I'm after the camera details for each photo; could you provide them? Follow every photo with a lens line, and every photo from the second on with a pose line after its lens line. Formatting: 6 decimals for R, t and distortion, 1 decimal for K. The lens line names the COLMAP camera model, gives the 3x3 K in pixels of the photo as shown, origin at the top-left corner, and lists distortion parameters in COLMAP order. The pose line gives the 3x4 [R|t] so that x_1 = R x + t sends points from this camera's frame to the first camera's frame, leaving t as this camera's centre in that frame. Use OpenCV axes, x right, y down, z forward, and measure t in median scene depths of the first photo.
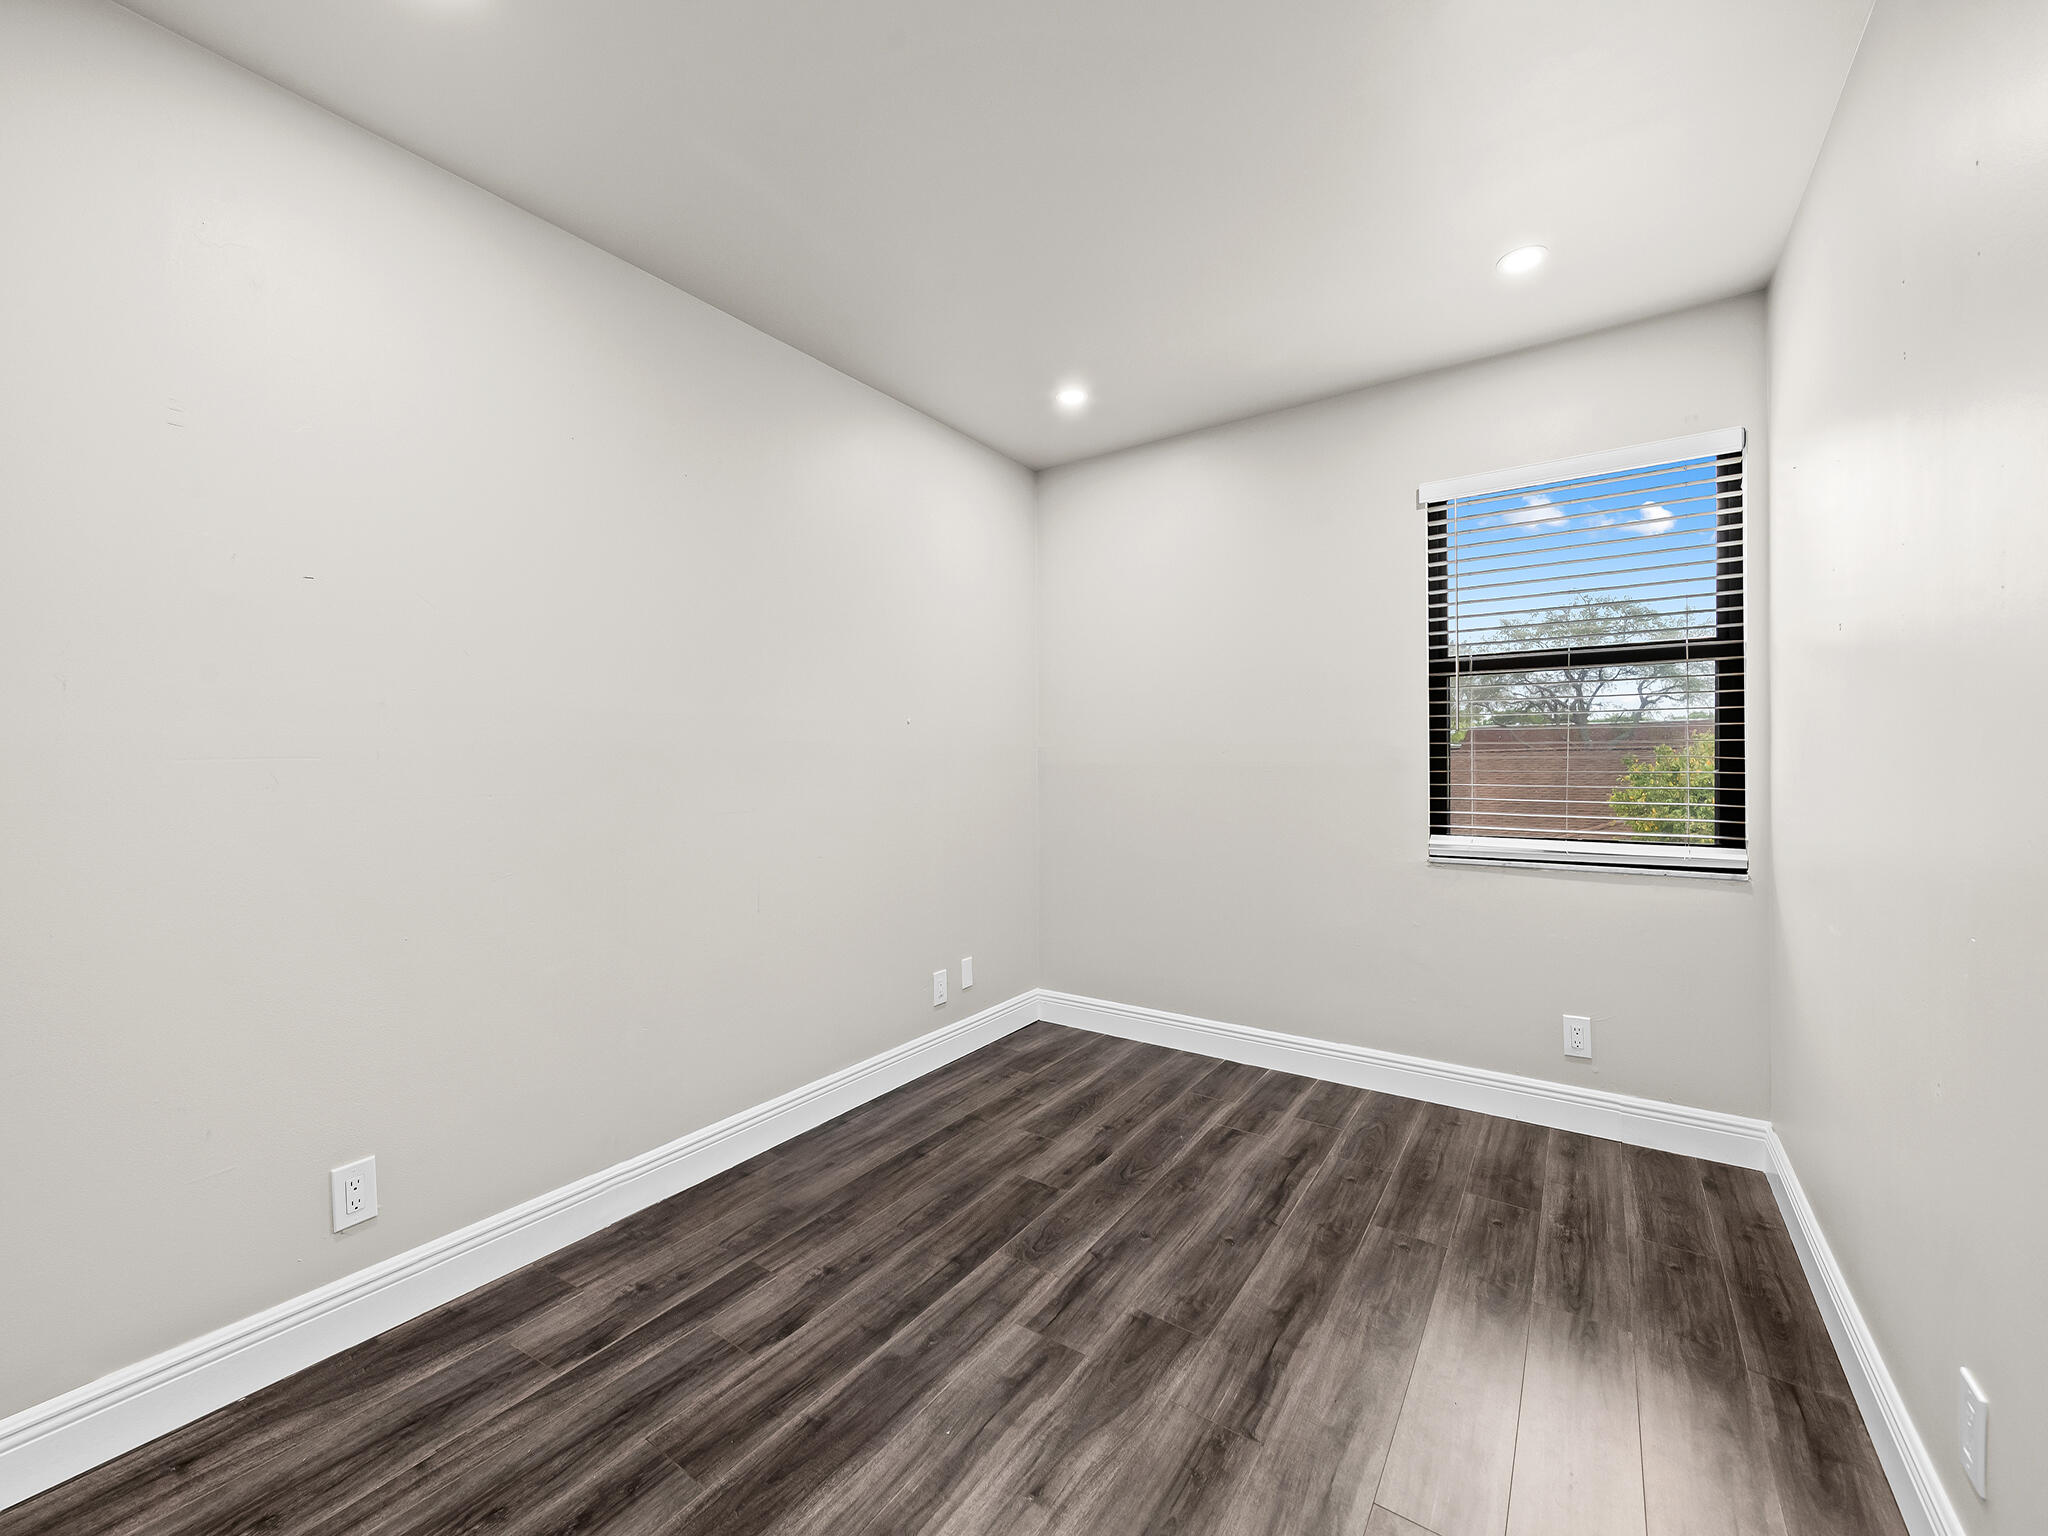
lens RADIAL K [[809.9, 0, 1058.3], [0, 809.9, 750.7], [0, 0, 1]] dist [-0.000707, -0.001507]
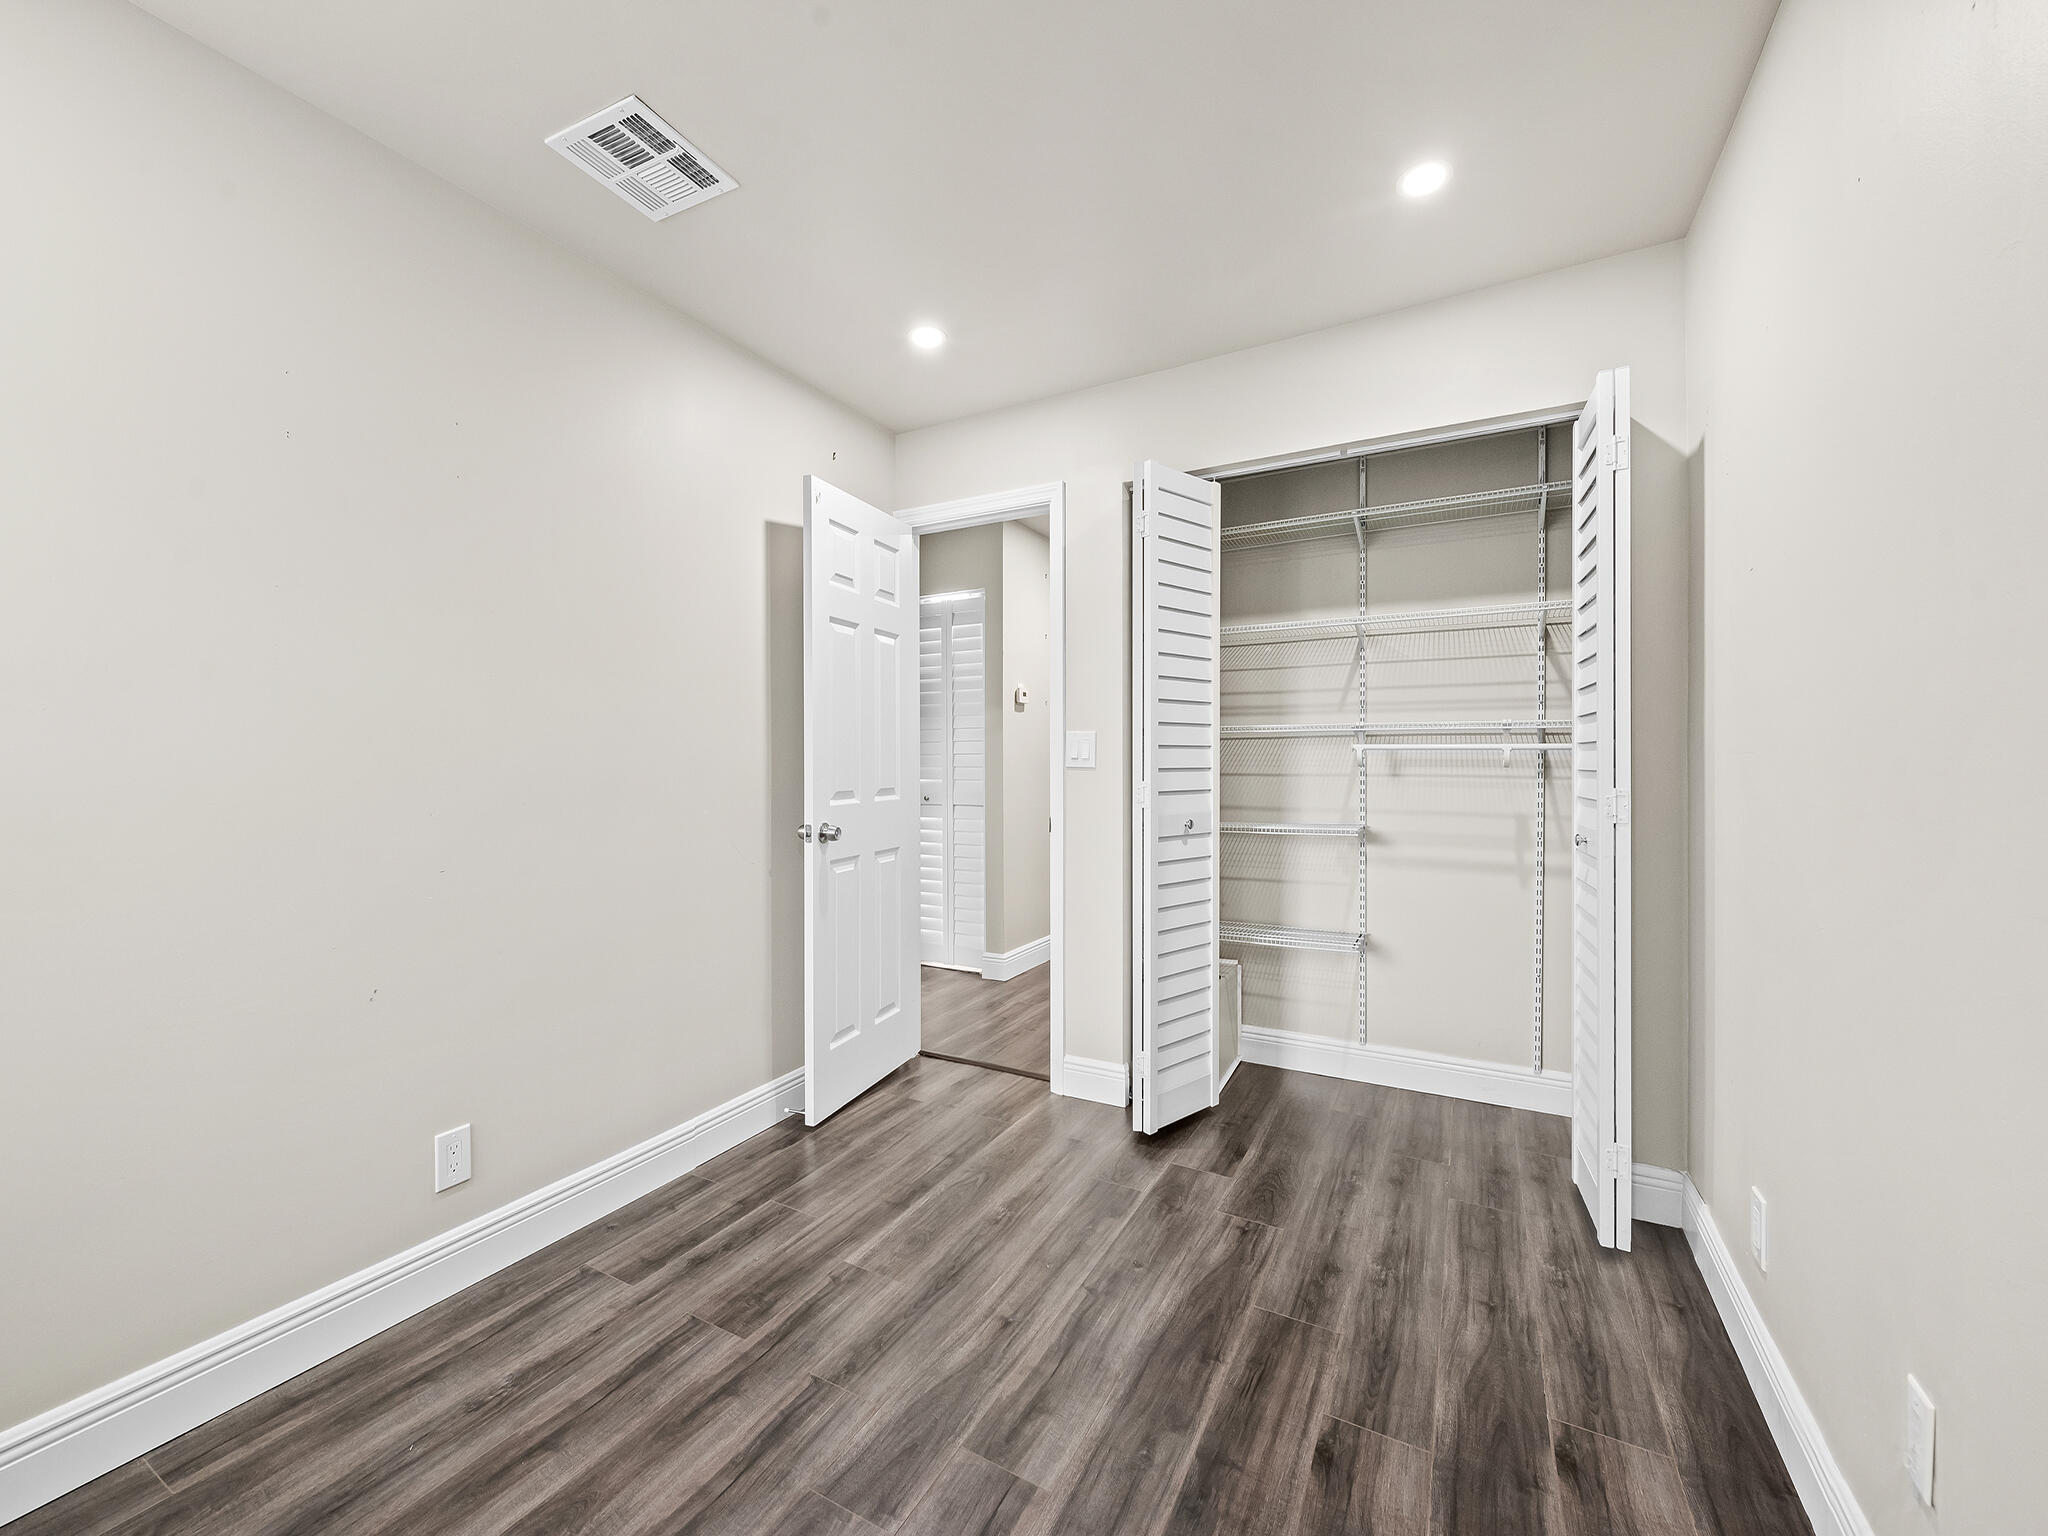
lens RADIAL K [[809.9, 0, 1030.7], [0, 809.9, 773.9], [0, 0, 1]] dist [-0.000707, -0.001507]
pose [[-0.997552, 0.010800, -0.069090, 0.013122], [0.010493, 0.999933, 0.004803, 0.020517], [0.069137, 0.004067, -0.997599, 1.987208]]
